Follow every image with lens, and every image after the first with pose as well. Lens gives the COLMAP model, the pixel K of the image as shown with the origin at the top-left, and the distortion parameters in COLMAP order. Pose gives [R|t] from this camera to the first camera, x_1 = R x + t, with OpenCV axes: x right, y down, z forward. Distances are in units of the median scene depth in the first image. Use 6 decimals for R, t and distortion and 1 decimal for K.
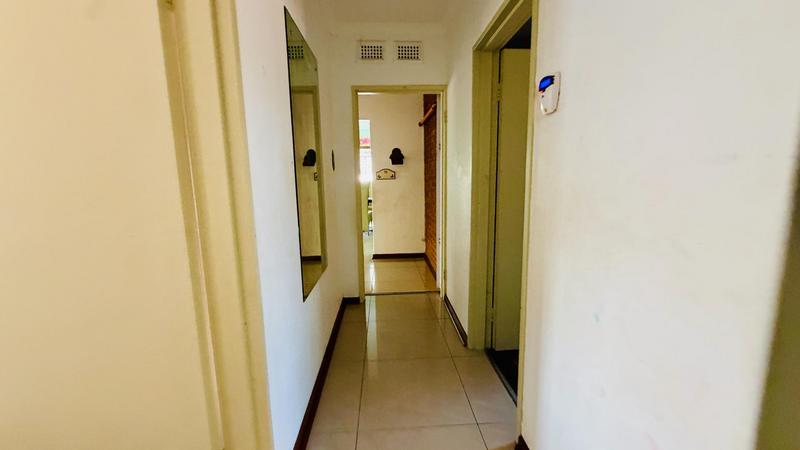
lens RADIAL K [[319.9, 0, 398.5], [0, 319.9, 224.8], [0, 0, 1]] dist [0.001264, -0.000235]
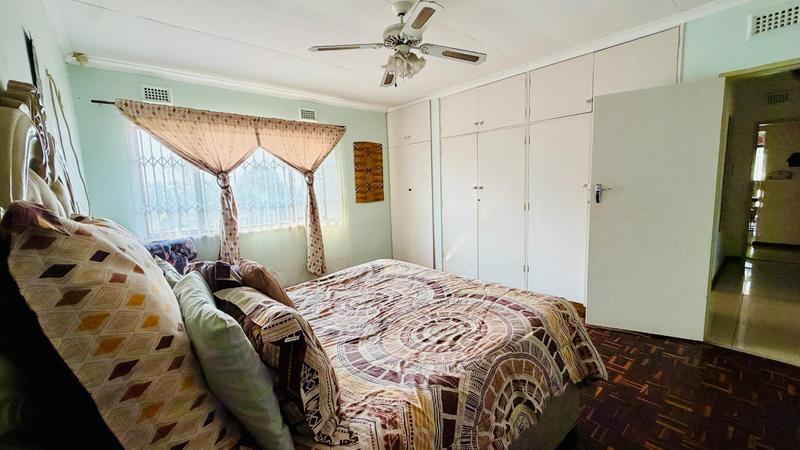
lens RADIAL K [[319.9, 0, 398.5], [0, 319.9, 224.8], [0, 0, 1]] dist [0.001264, -0.000235]
pose [[0.597075, 0.084612, -0.797710, 0.079985], [-0.096760, 0.994758, 0.033089, 0.130082], [0.796328, 0.057430, 0.602132, -0.873997]]
